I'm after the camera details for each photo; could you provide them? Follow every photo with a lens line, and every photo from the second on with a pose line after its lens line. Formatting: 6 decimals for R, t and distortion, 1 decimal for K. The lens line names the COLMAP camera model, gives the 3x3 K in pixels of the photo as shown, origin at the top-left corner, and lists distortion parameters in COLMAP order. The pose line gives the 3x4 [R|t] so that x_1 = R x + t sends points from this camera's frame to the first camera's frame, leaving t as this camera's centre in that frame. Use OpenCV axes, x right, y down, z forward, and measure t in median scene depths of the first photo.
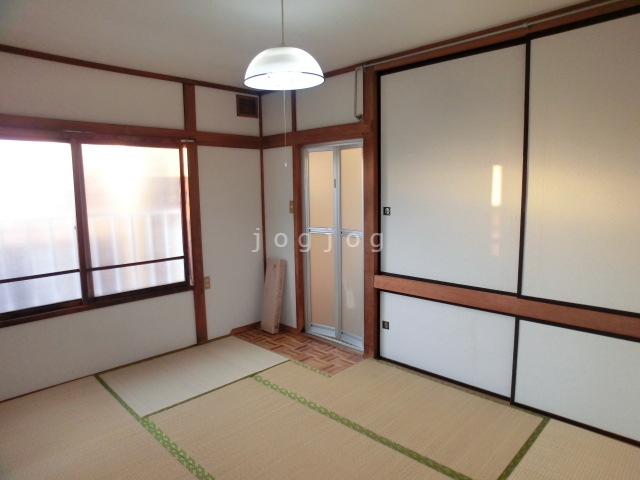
lens RADIAL K [[415.9, 0, 308.3], [0, 415.9, 241.0], [0, 0, 1]] dist [-0.085144, 0.059417]
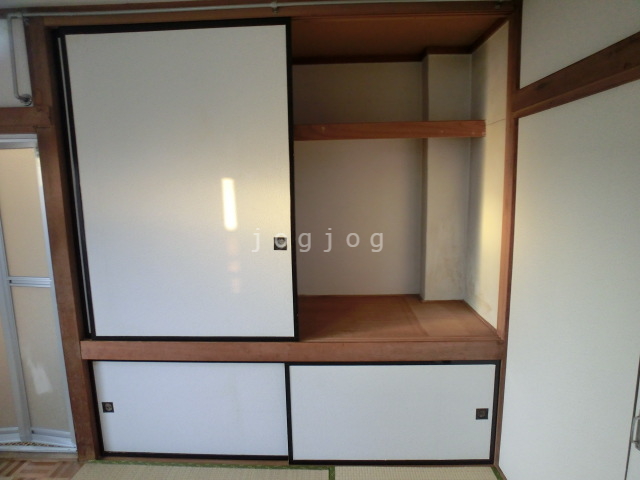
lens RADIAL K [[415.9, 0, 308.3], [0, 415.9, 241.0], [0, 0, 1]] dist [-0.085144, 0.059417]
pose [[0.734460, -0.104769, 0.670516, 0.007559], [0.098214, 0.994020, 0.047736, -0.073173], [-0.671508, 0.030794, 0.740358, 0.263761]]
